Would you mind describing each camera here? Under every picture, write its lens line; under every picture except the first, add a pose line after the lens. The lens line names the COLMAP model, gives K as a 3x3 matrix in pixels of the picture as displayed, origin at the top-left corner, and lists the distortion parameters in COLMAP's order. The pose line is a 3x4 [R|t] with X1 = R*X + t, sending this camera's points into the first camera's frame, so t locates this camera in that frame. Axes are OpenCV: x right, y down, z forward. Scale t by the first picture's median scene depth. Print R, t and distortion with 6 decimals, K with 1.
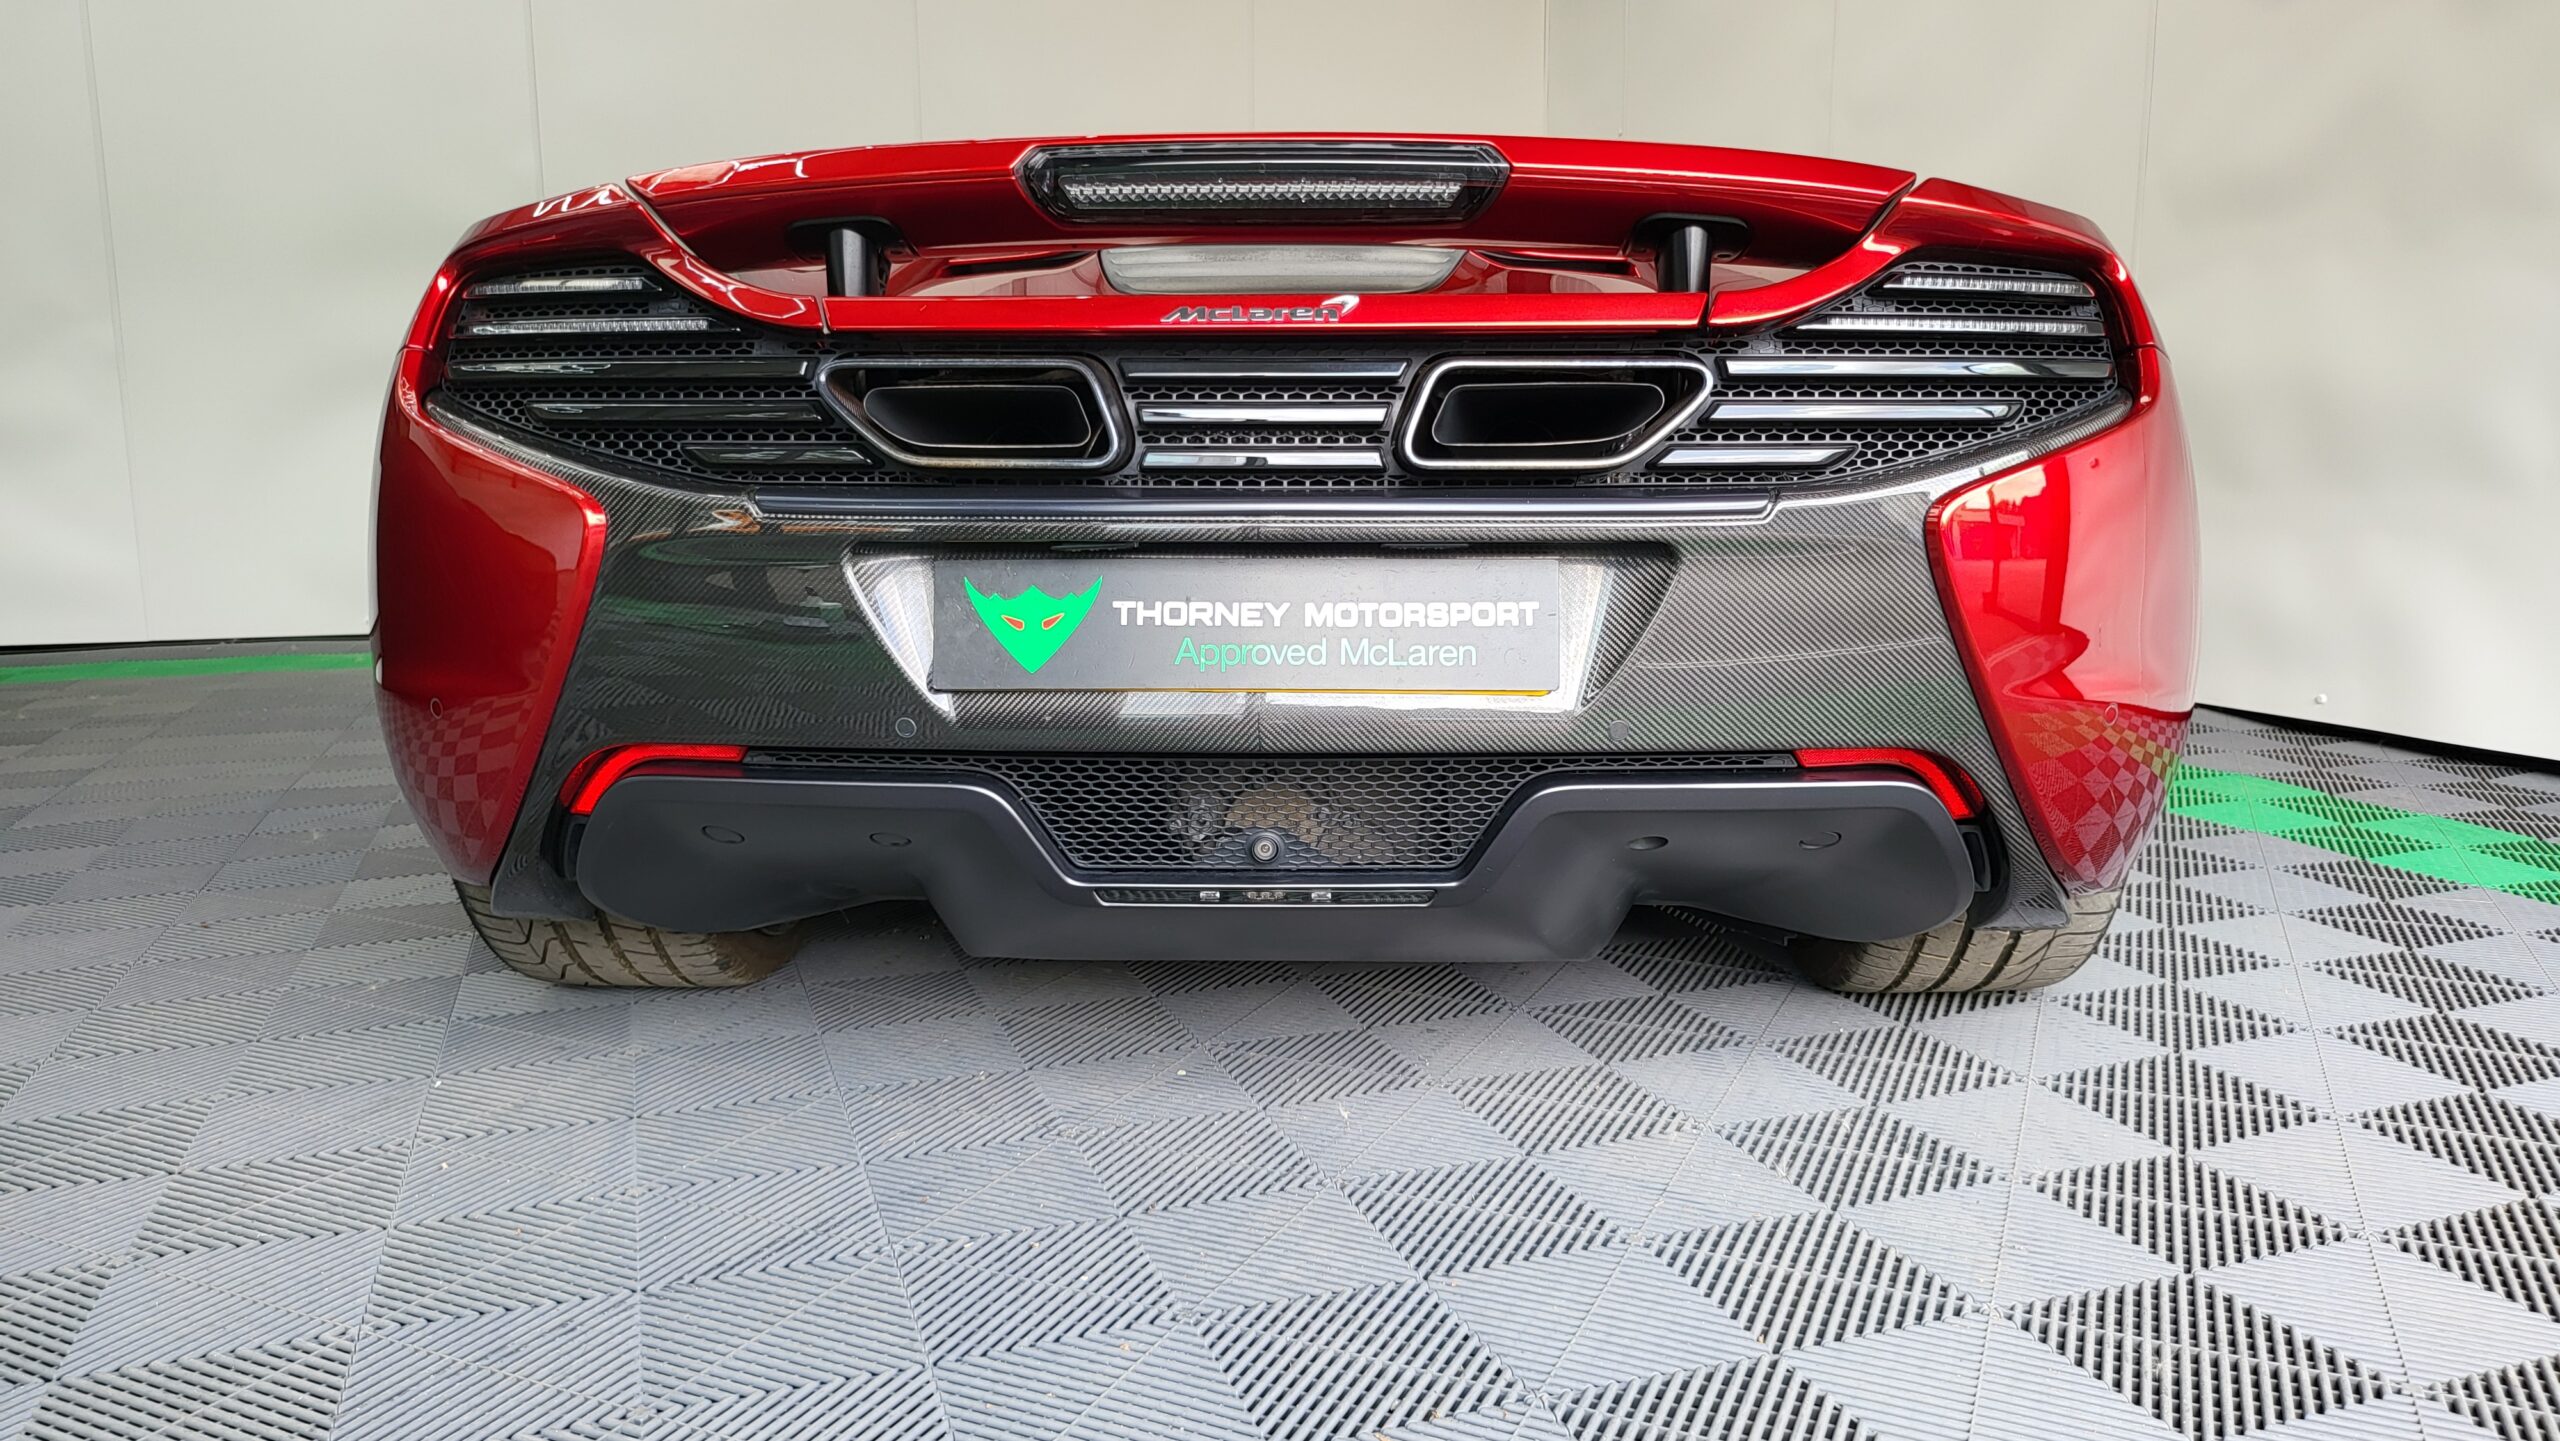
lens RADIAL K [[1822.2, 0, 1280.7], [0, 1822.2, 737.1], [0, 0, 1]] dist [0.045018, -0.049063]
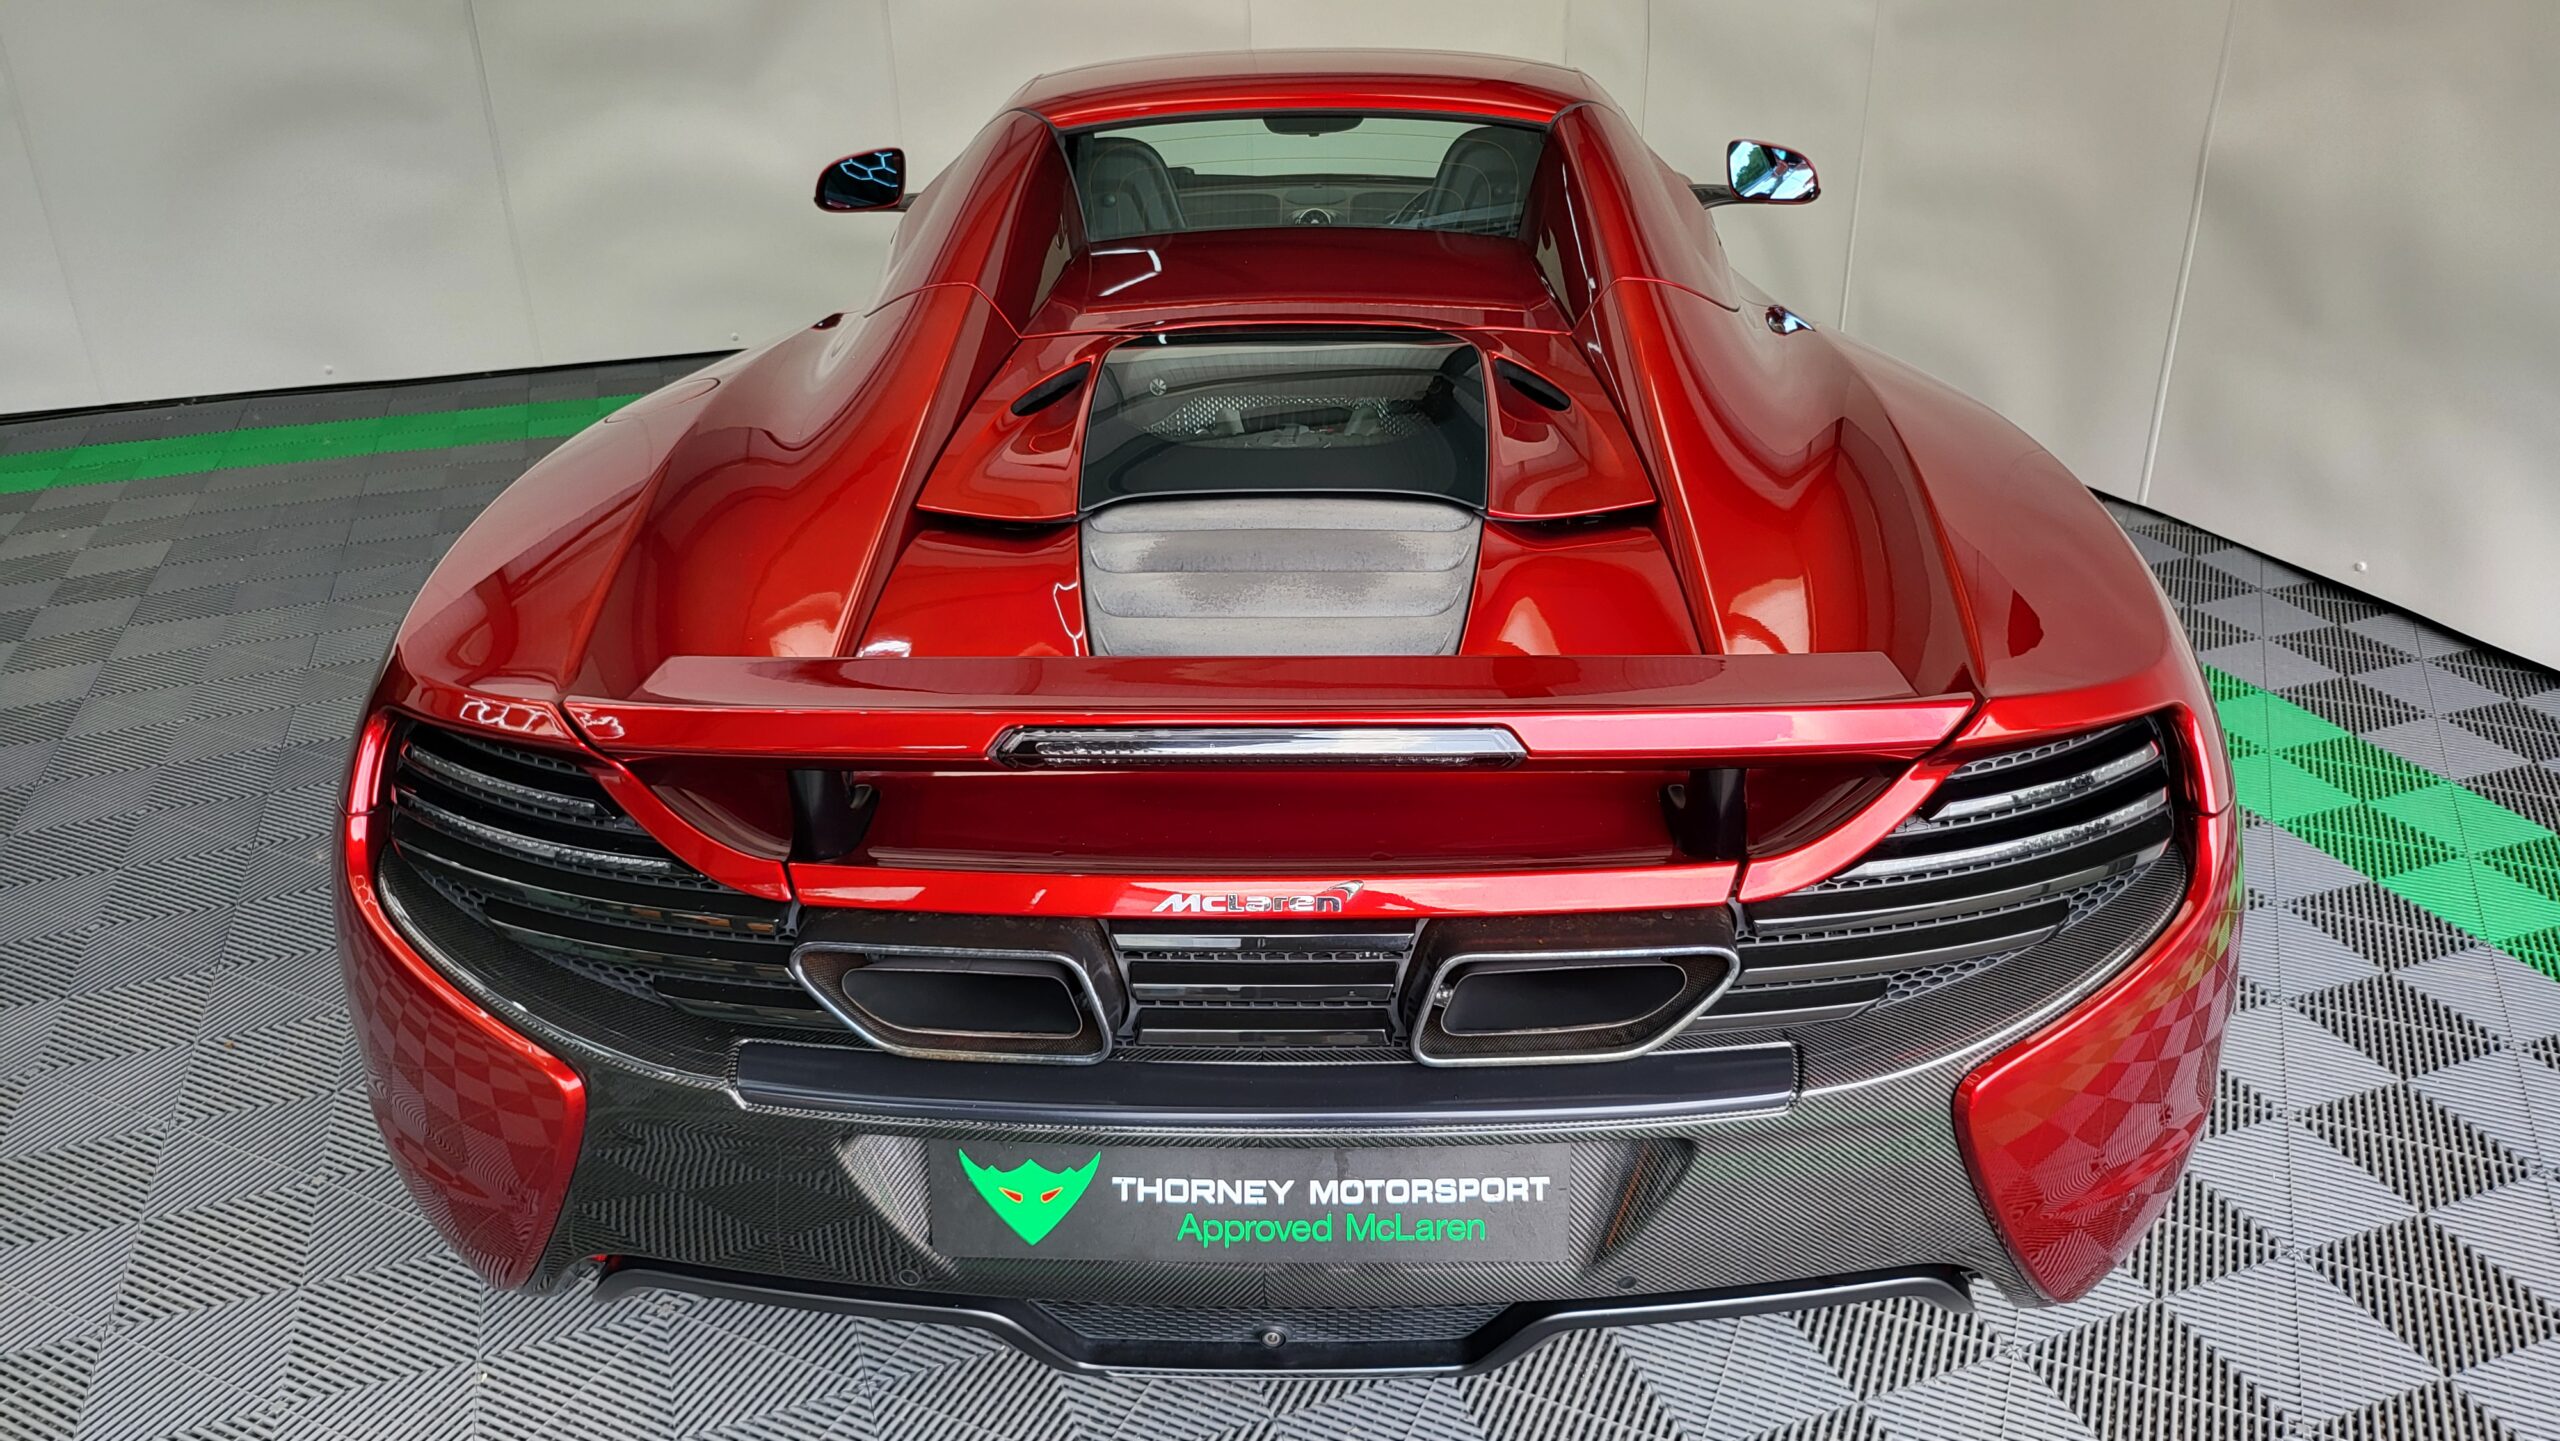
lens RADIAL K [[1822.2, 0, 1287.1], [0, 1822.2, 668.5], [0, 0, 1]] dist [0.045018, -0.049063]
pose [[0.999877, -0.015193, -0.003862, 0.008758], [0.015669, 0.961312, 0.275017, -0.572303], [-0.000466, -0.275044, 0.961432, 0.129378]]
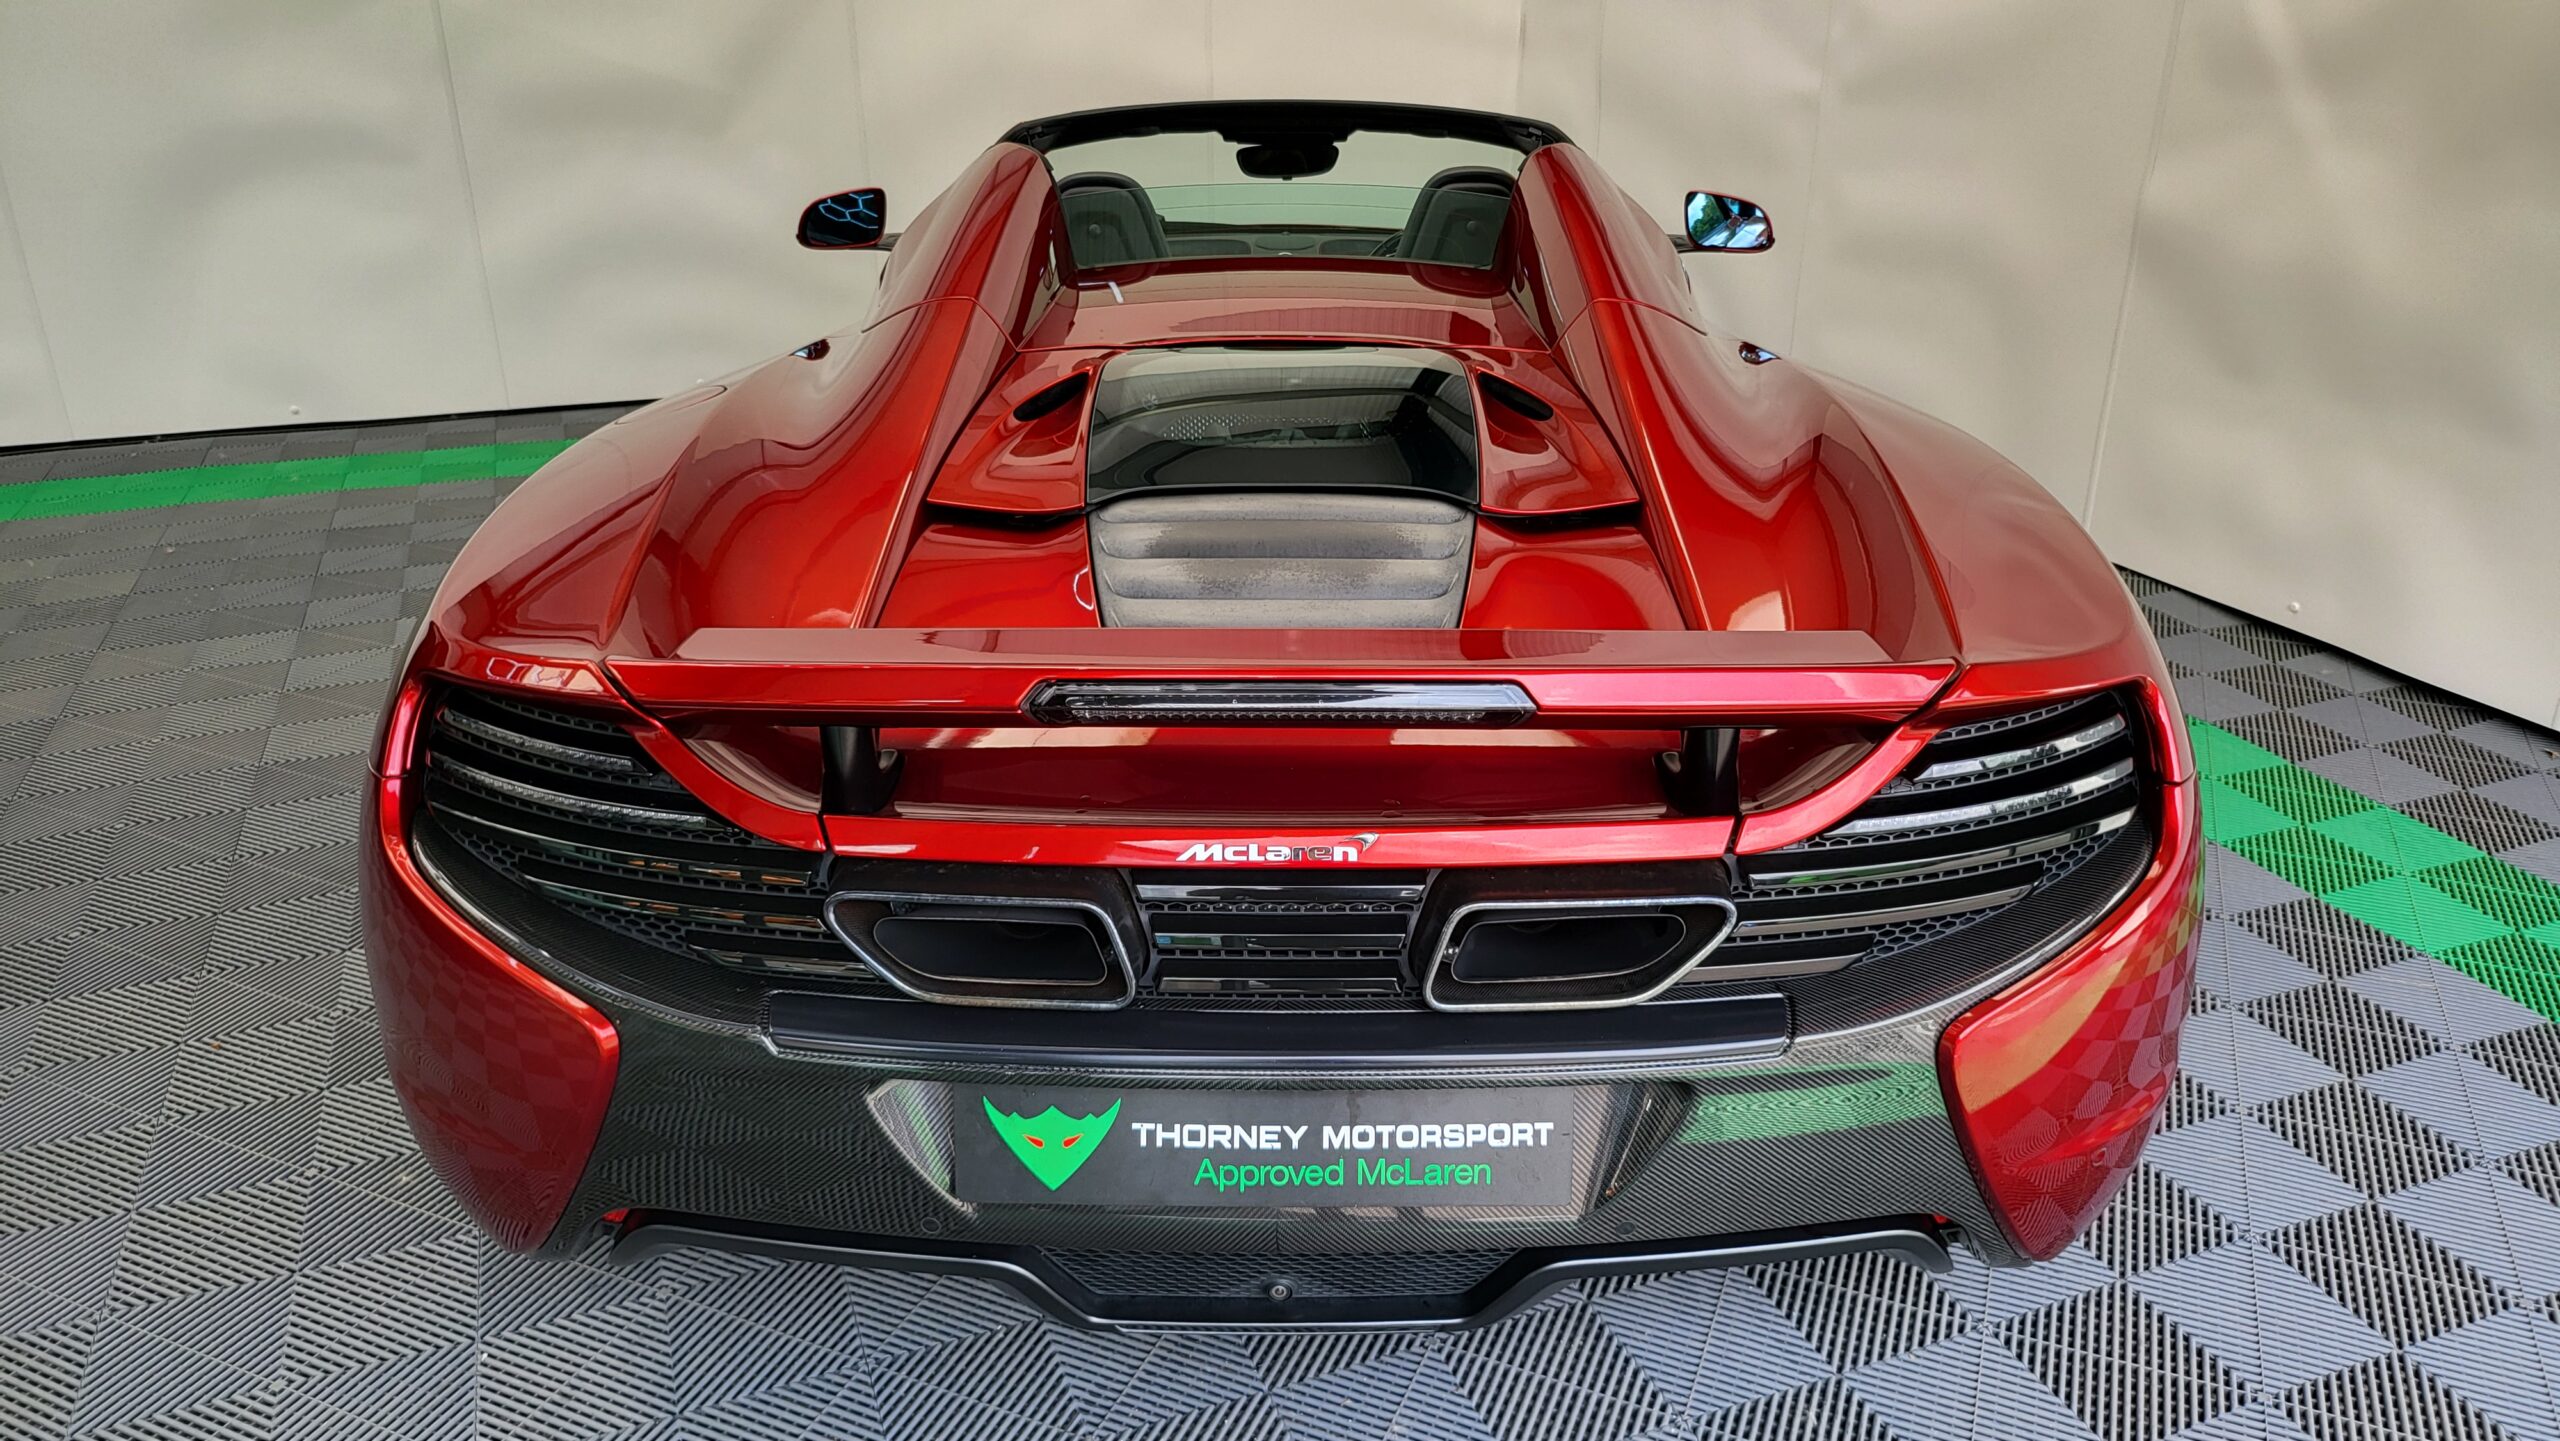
lens RADIAL K [[1822.2, 0, 1268.3], [0, 1822.2, 679.9], [0, 0, 1]] dist [0.045018, -0.049063]
pose [[0.999736, -0.008357, 0.021425, -0.034459], [0.002964, 0.970693, 0.240306, -0.526230], [-0.022805, -0.240179, 0.970461, 0.074206]]
